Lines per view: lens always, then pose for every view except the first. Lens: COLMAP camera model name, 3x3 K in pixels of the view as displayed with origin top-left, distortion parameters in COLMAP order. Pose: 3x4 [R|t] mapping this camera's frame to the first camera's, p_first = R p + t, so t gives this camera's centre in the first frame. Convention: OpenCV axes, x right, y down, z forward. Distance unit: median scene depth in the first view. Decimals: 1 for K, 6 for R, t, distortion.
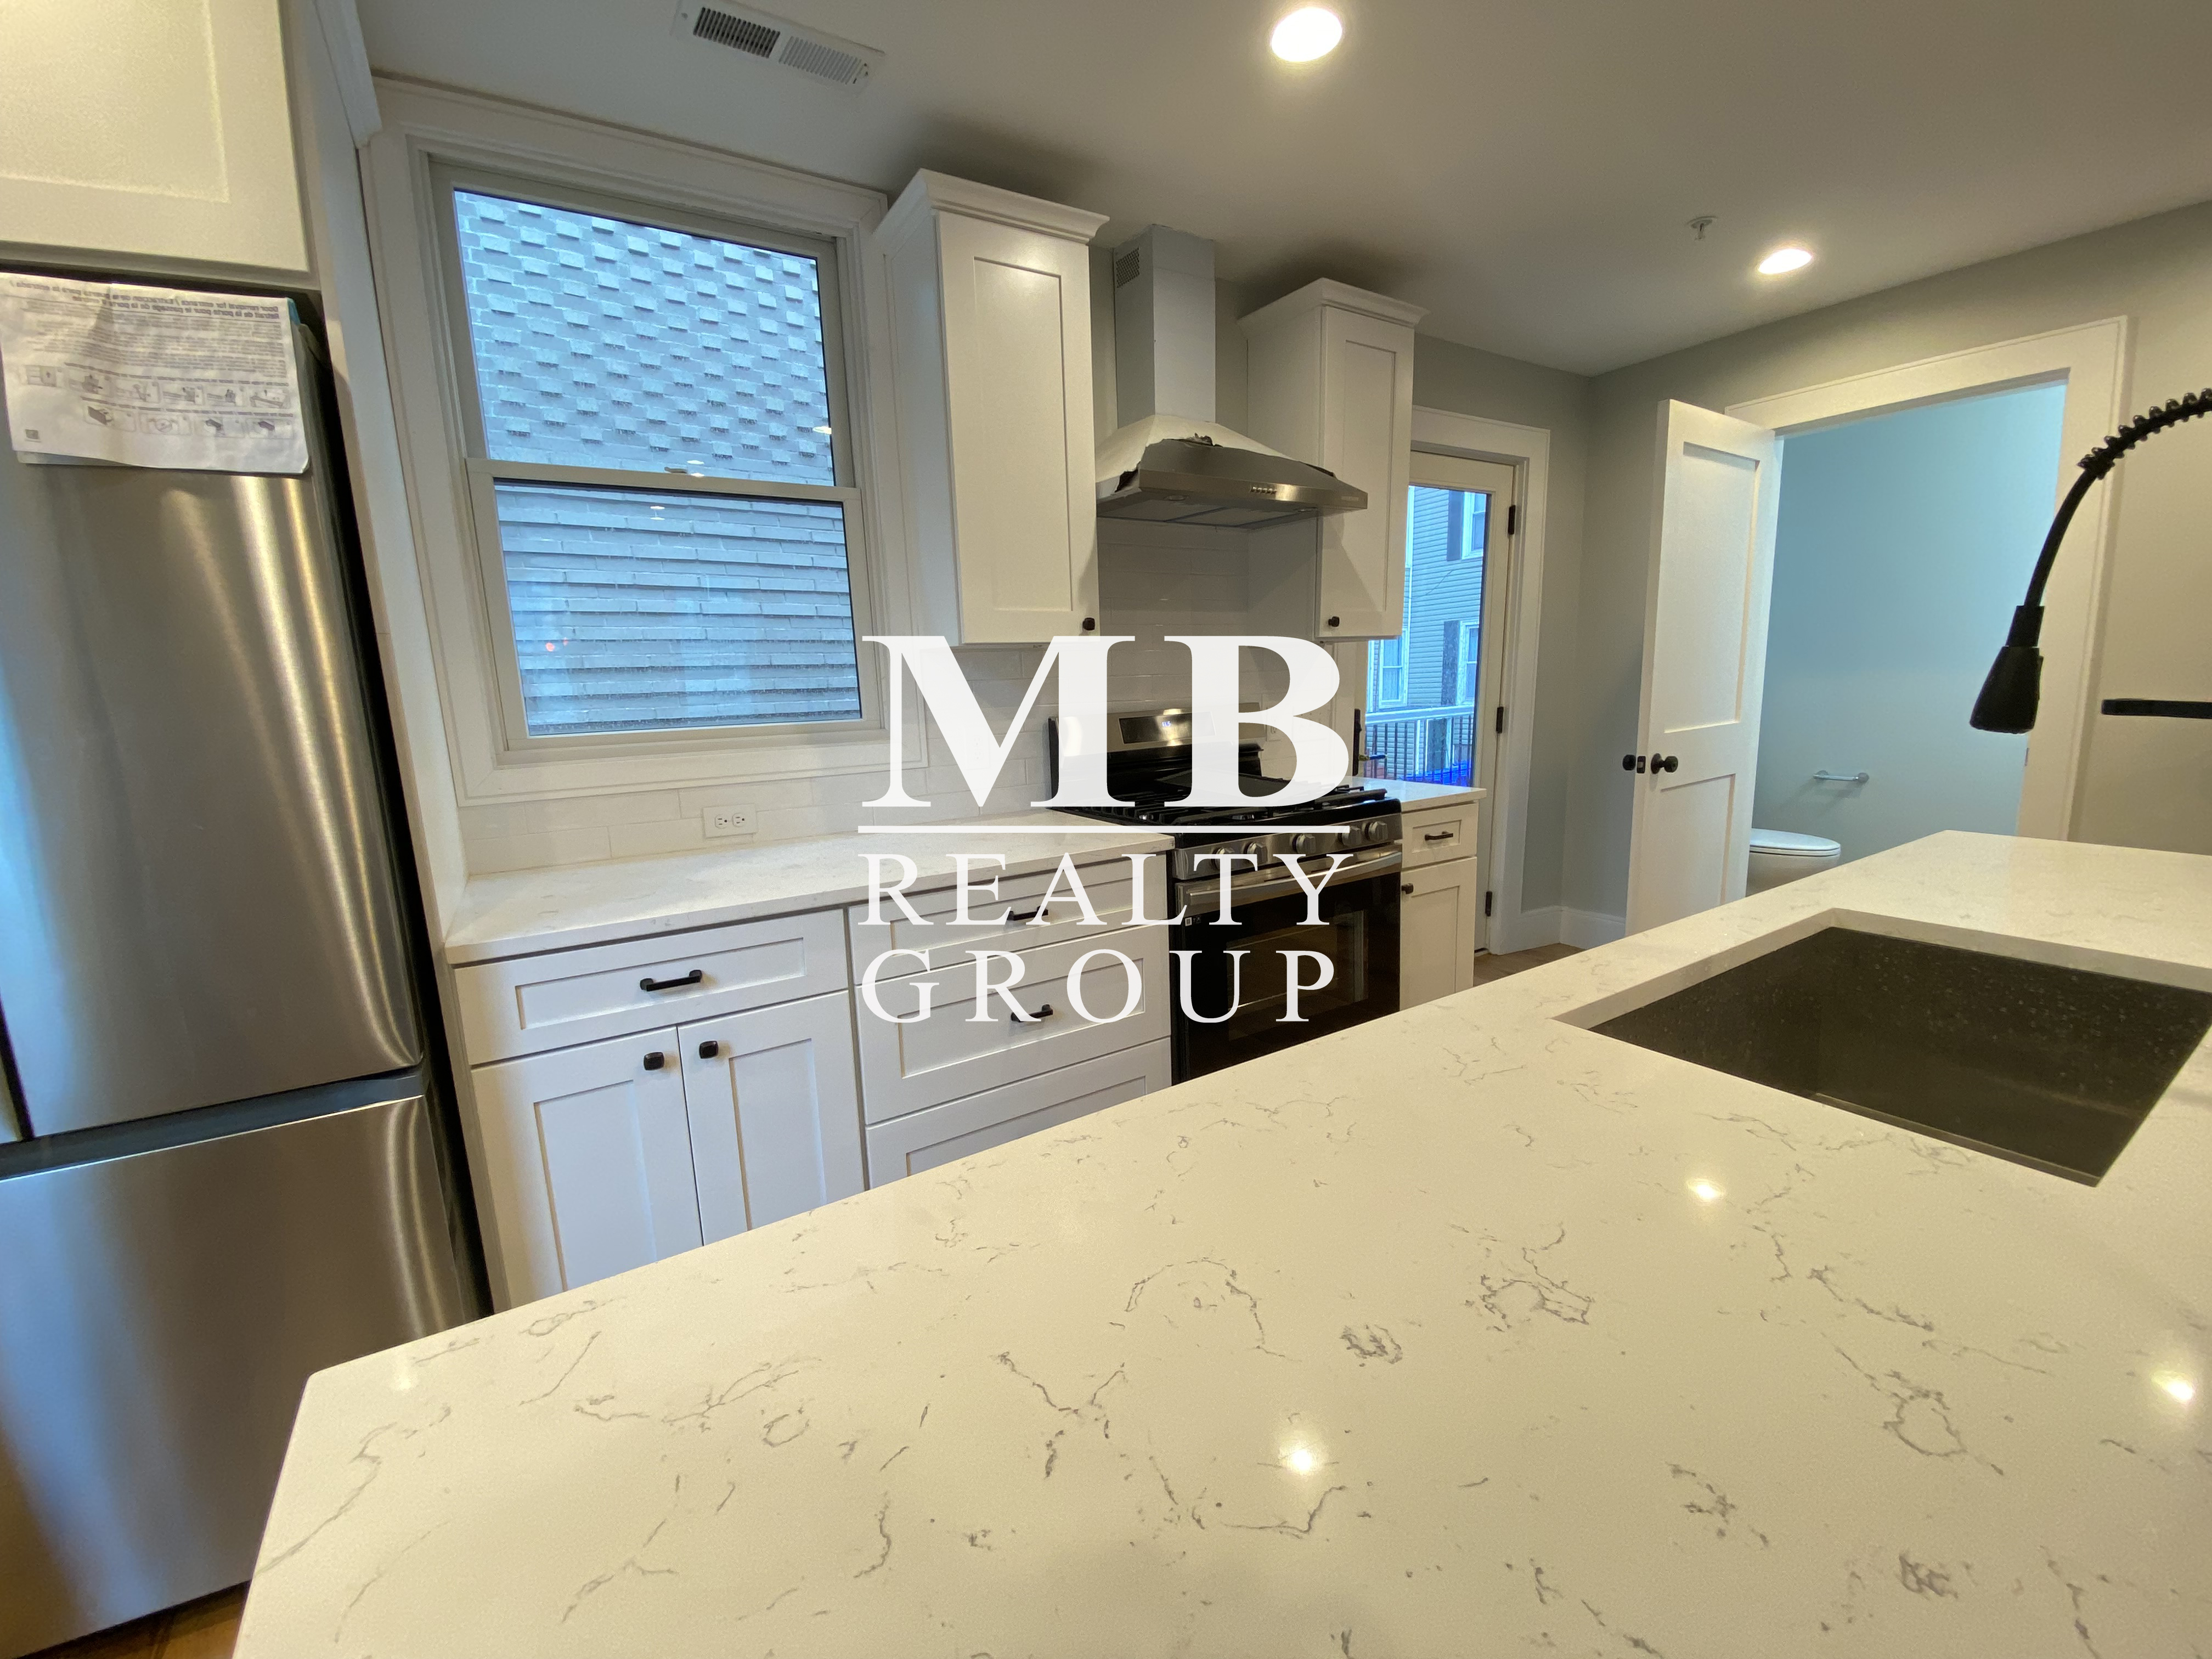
lens RADIAL K [[899.4, 0, 1112.2], [0, 899.4, 832.5], [0, 0, 1]] dist [0.014600, -0.016832]
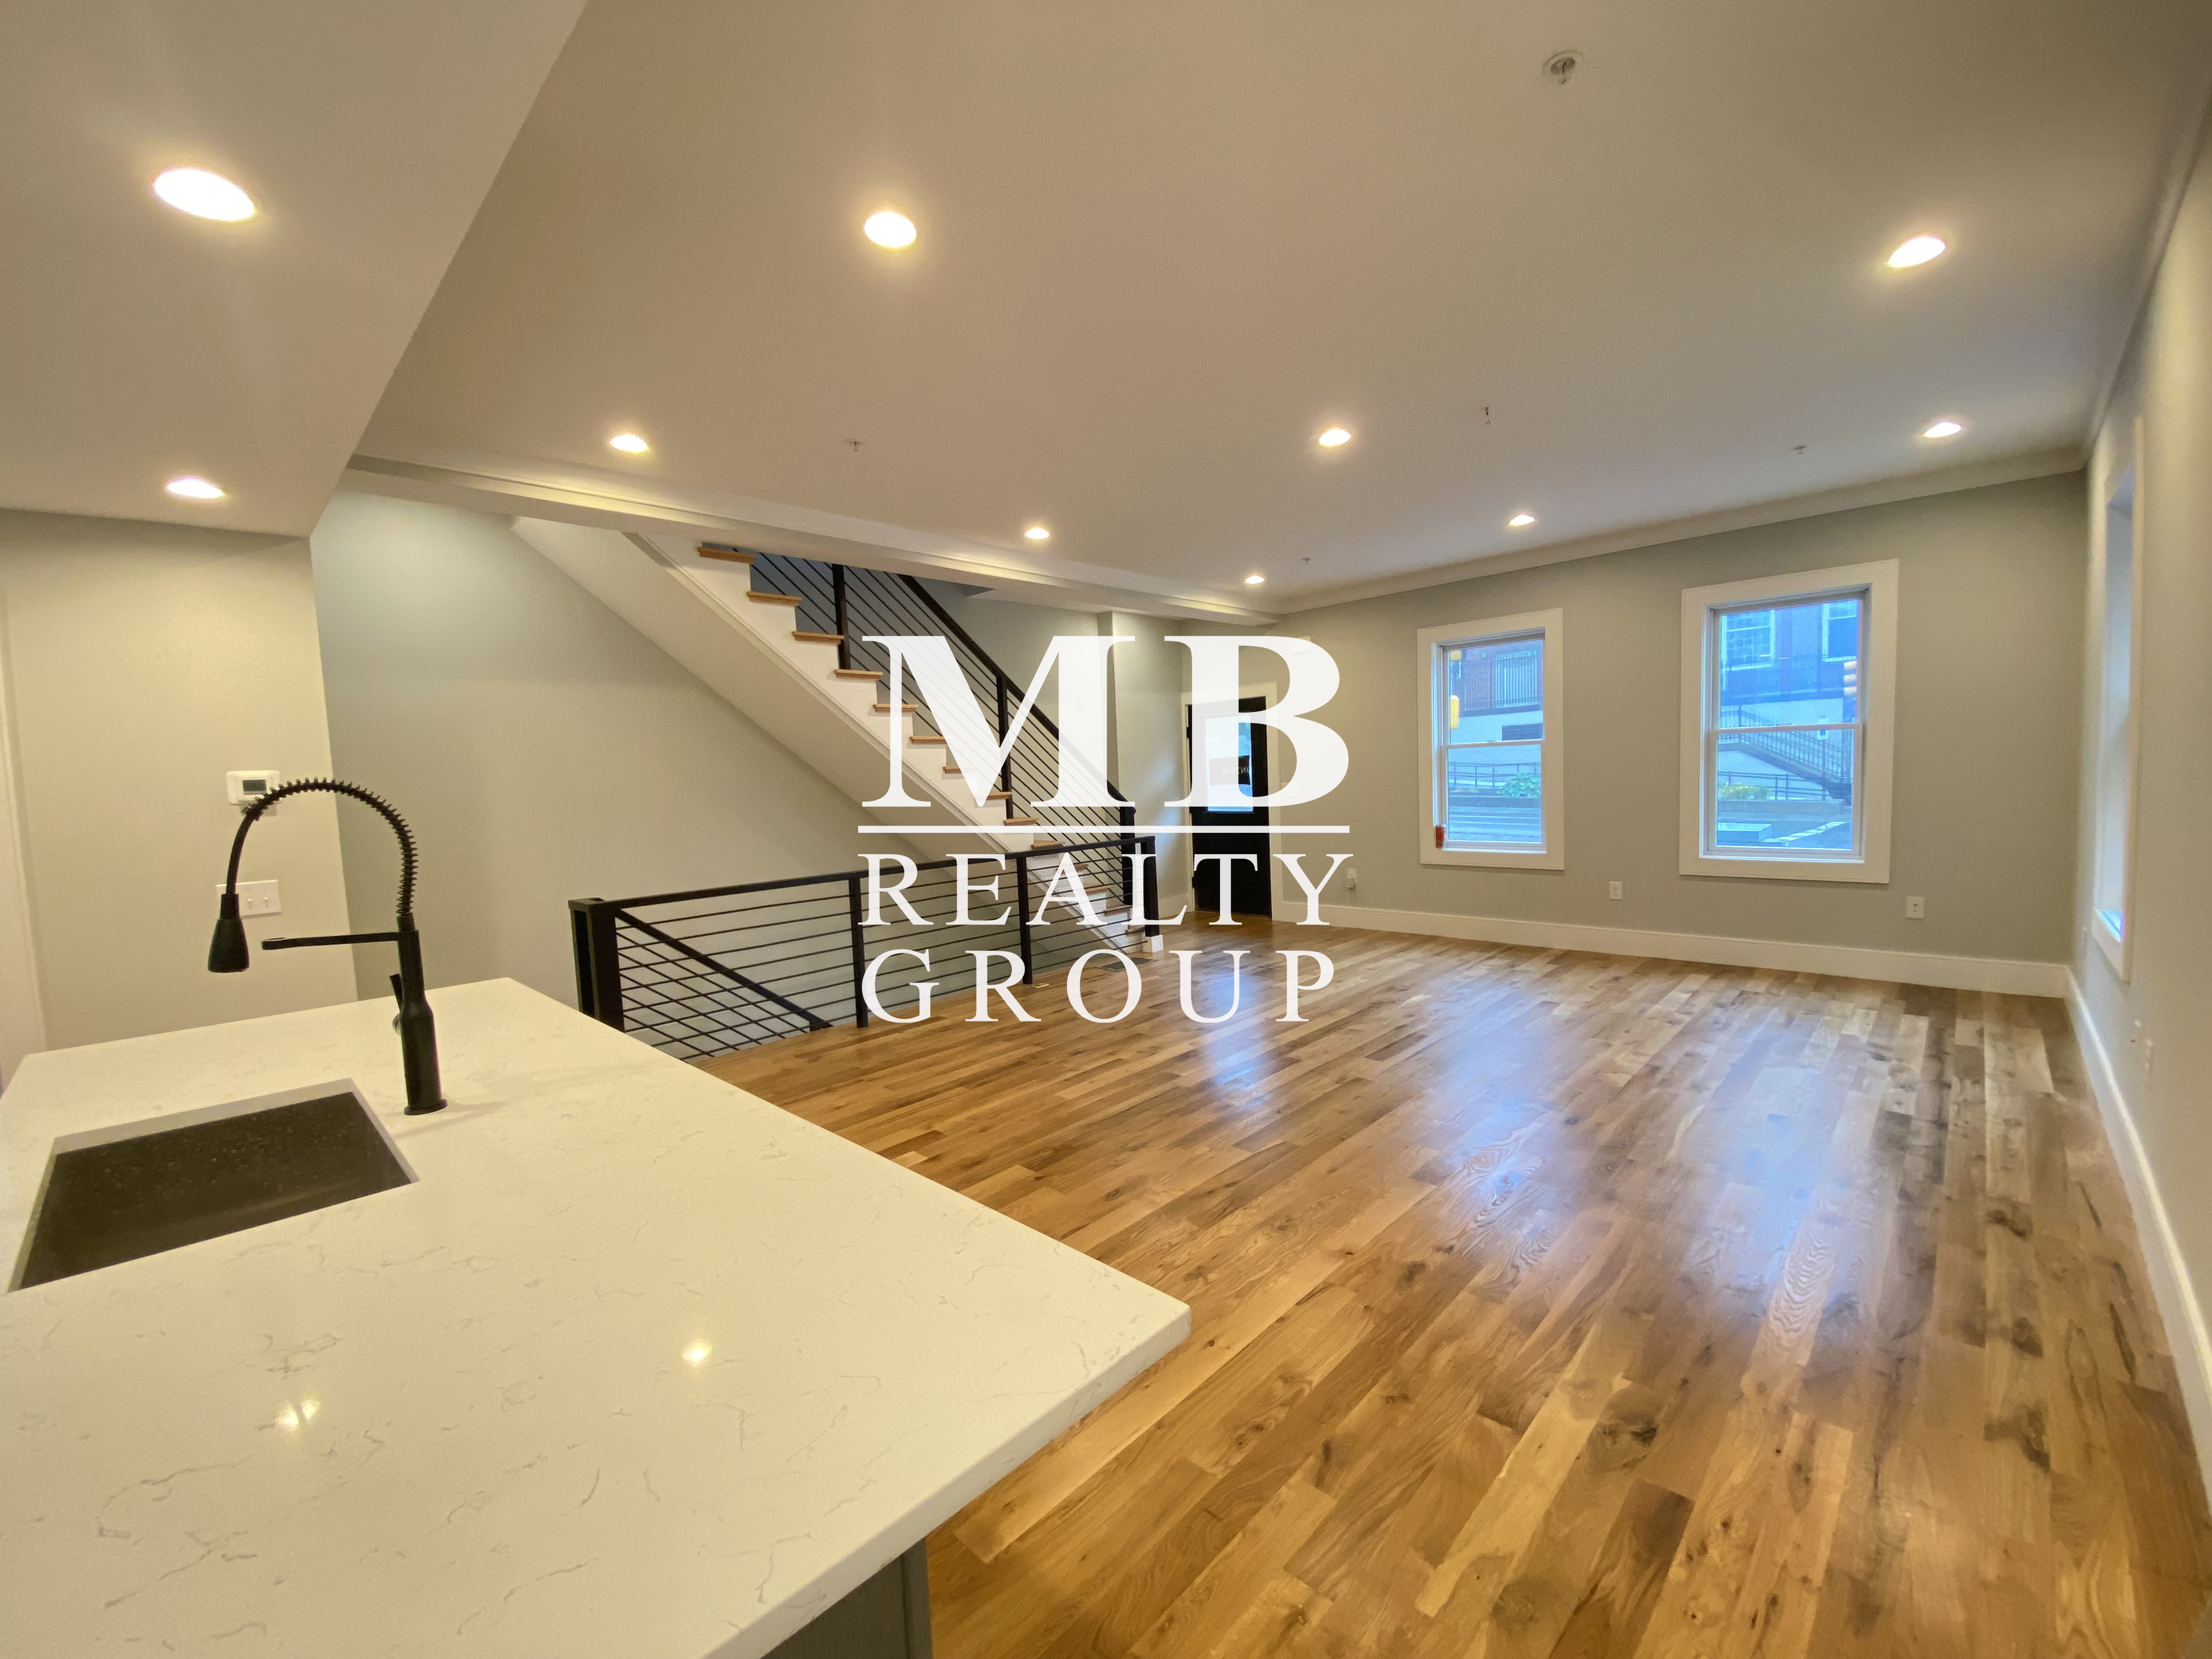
lens RADIAL K [[889.8, 0, 1109.5], [0, 889.8, 836.3], [0, 0, 1]] dist [0.029847, -0.027088]
pose [[-0.247186, -0.021878, 0.968721, -0.319037], [0.211394, 0.974446, 0.075948, -0.048970], [-0.945627, 0.223555, -0.236245, -0.048598]]
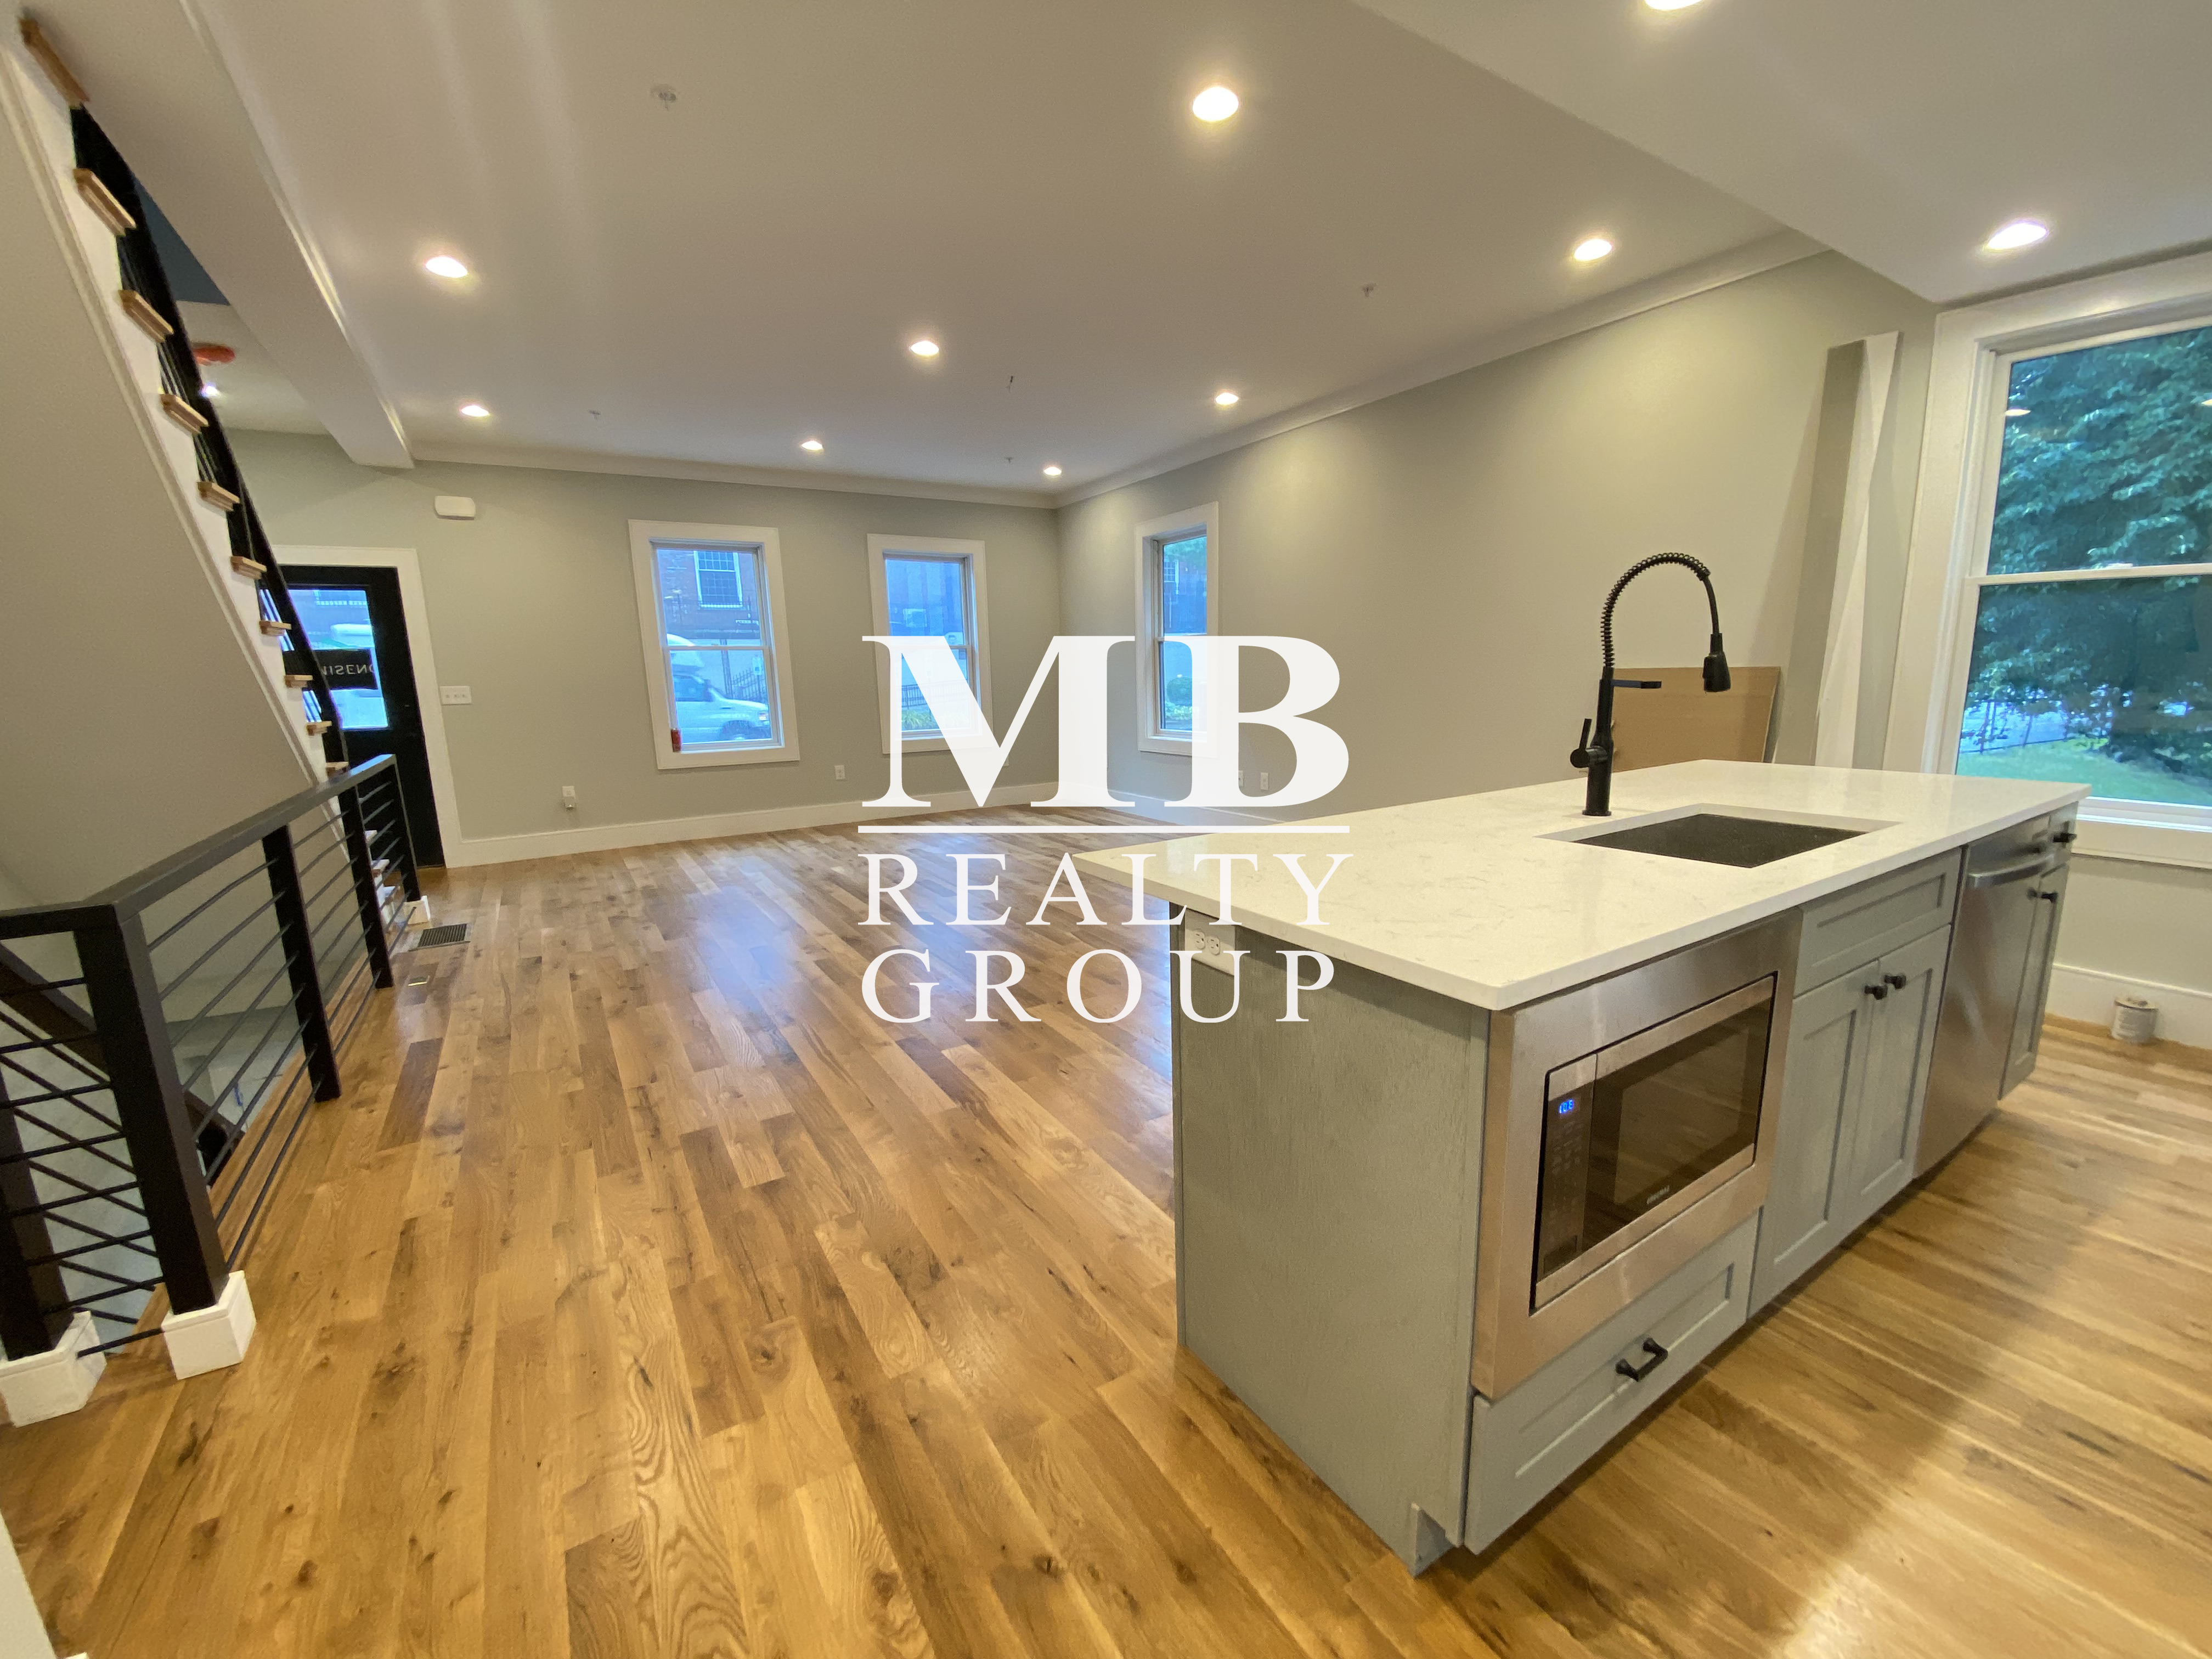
lens RADIAL K [[889.8, 0, 1109.5], [0, 889.8, 836.3], [0, 0, 1]] dist [0.029847, -0.027088]
pose [[-0.997963, 0.063791, -0.000298, 0.884416], [0.059808, 0.937262, 0.343458, -0.219560], [0.022189, 0.342741, -0.939168, 1.113466]]
